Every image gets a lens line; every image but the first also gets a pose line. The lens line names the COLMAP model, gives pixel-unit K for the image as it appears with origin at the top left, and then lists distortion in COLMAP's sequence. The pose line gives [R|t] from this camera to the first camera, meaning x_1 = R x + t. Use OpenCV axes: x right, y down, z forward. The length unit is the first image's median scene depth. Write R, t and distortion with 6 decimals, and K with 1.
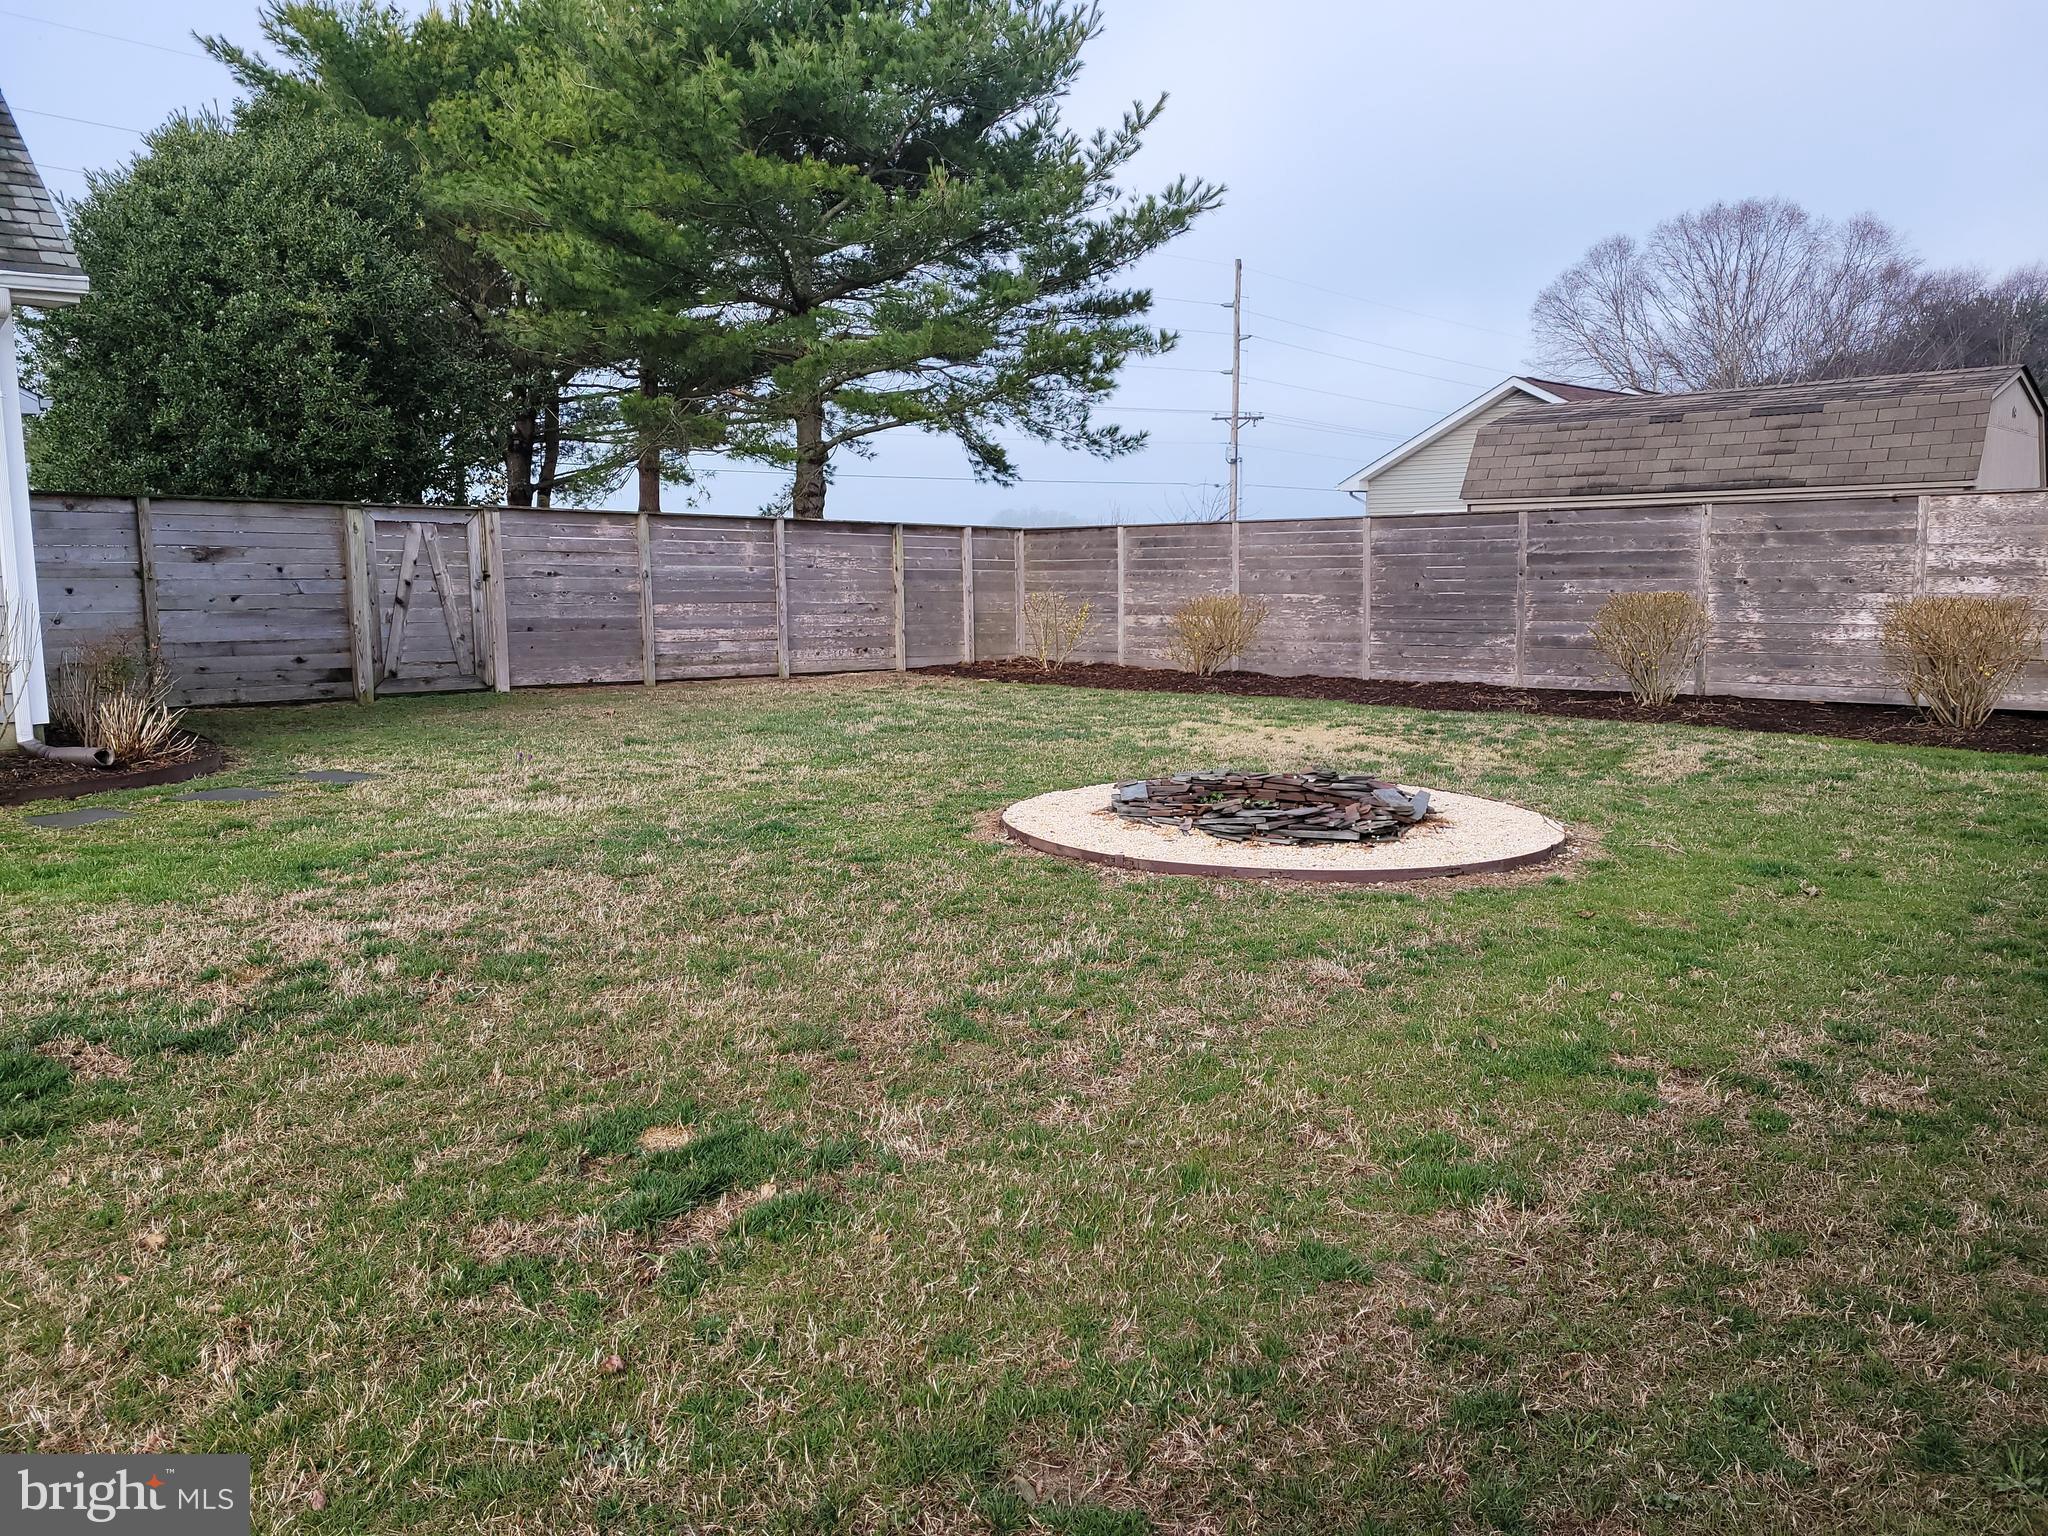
lens RADIAL K [[1542.6, 0, 1025.9], [0, 1542.6, 770.7], [0, 0, 1]] dist [0.016058, 0.003199]
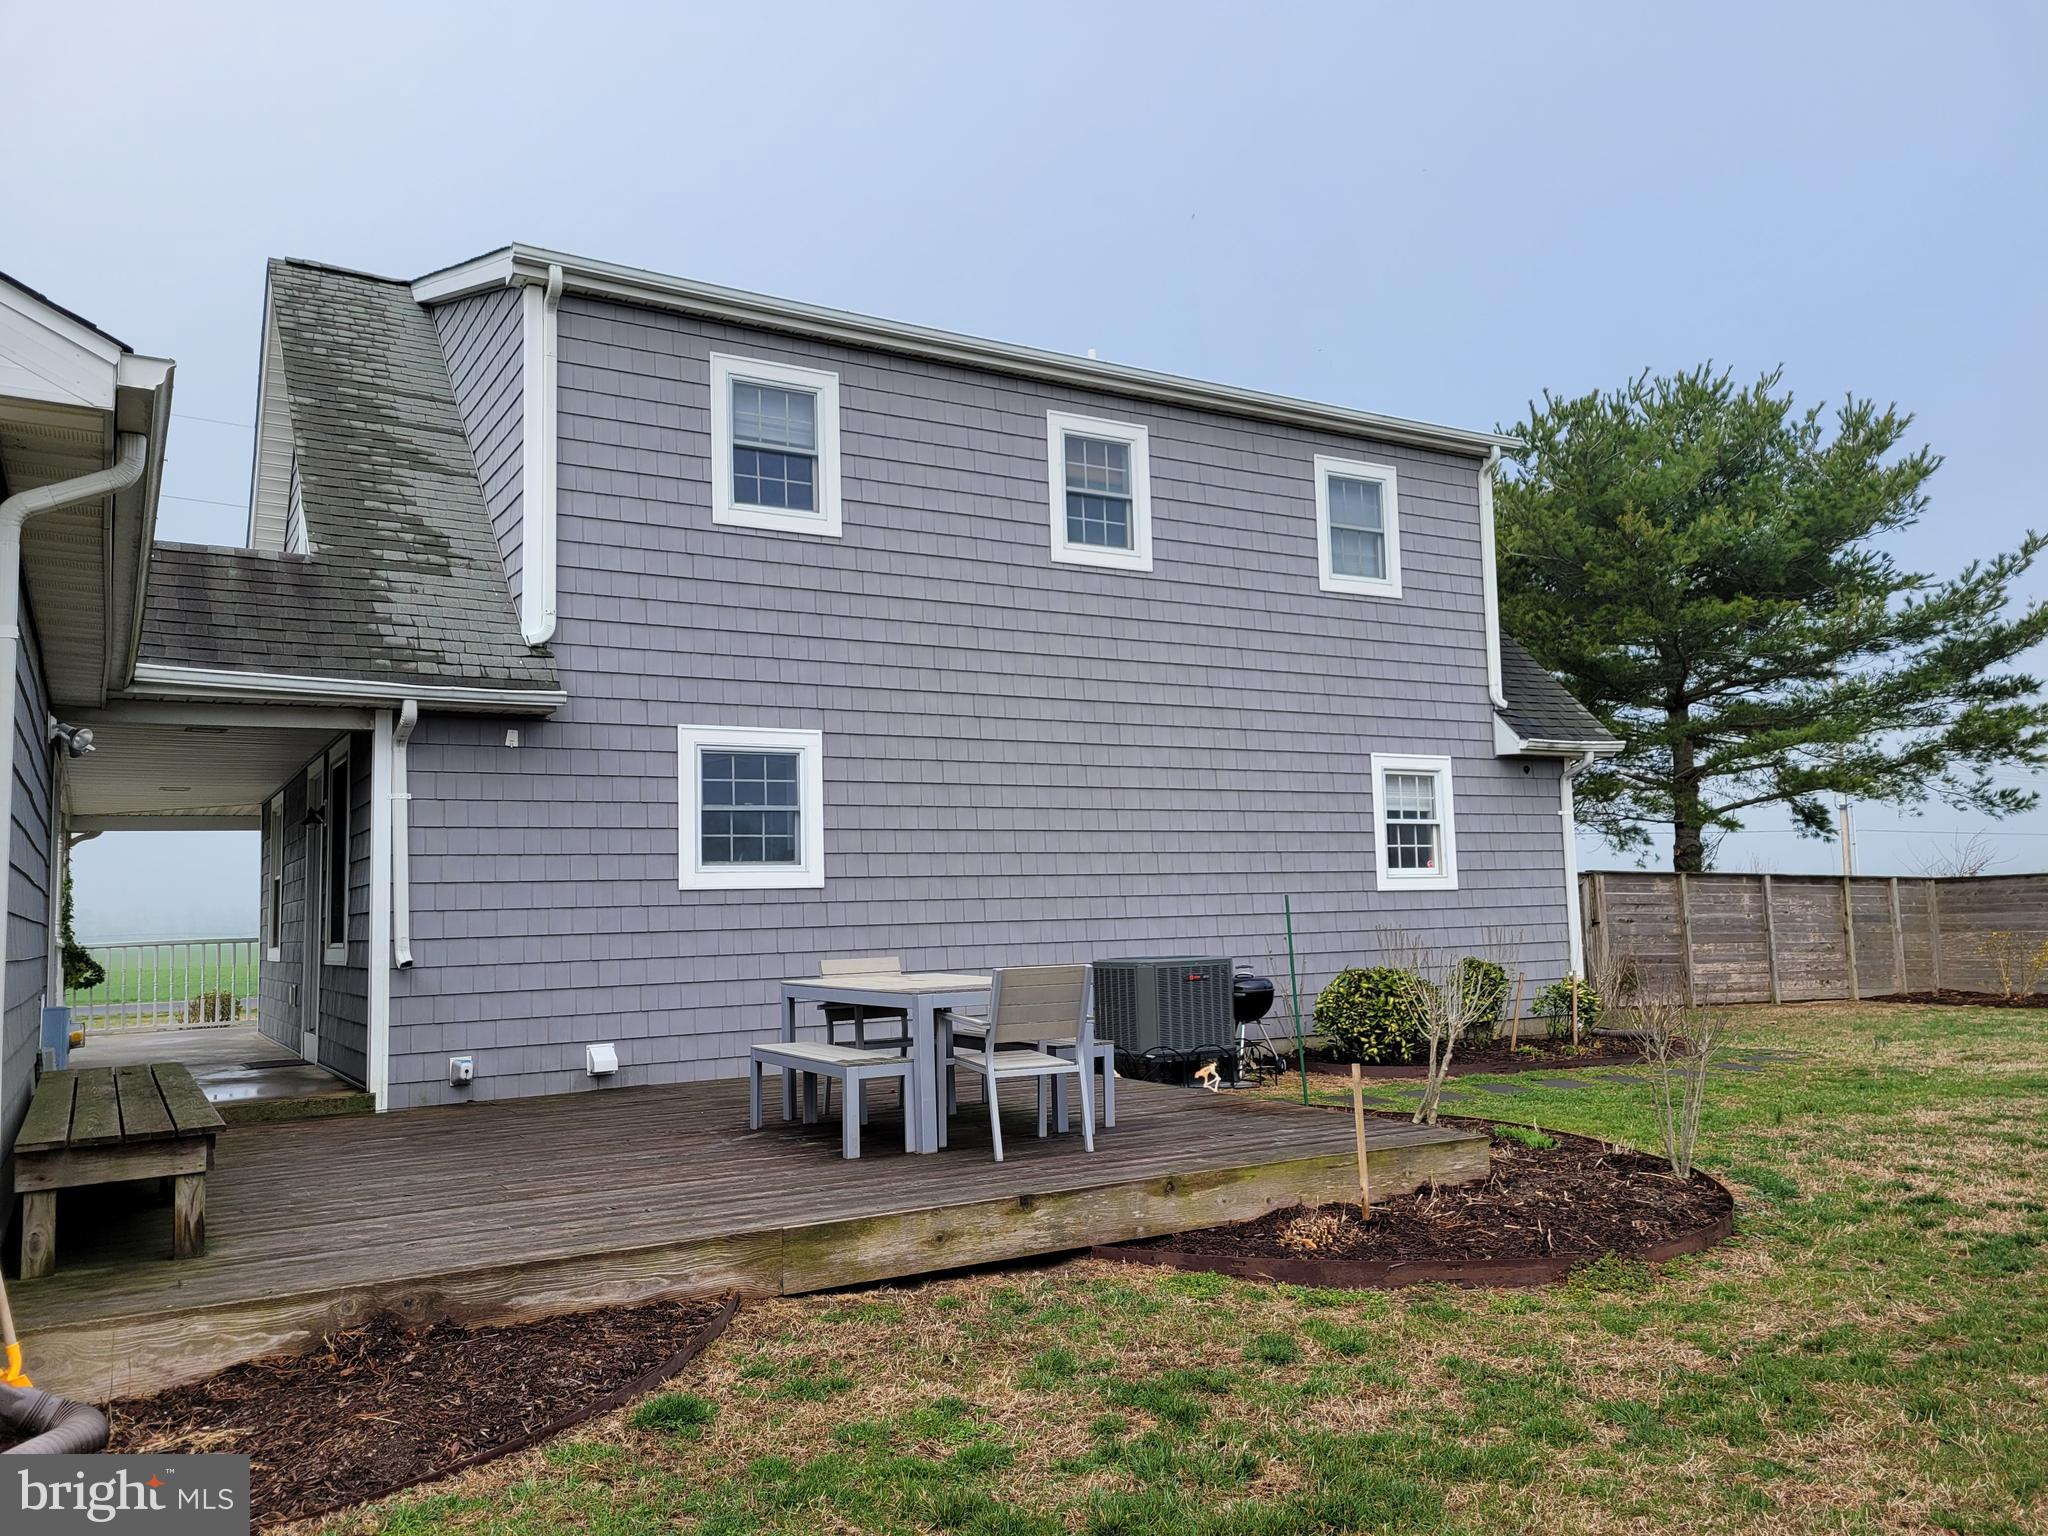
lens RADIAL K [[1542.6, 0, 1019.5], [0, 1542.6, 770.4], [0, 0, 1]] dist [0.016058, 0.003199]
pose [[0.957758, -0.043599, -0.284251, -0.326468], [-0.021811, 0.974580, -0.222975, 0.039940], [0.286747, 0.219756, 0.932461, -0.306655]]
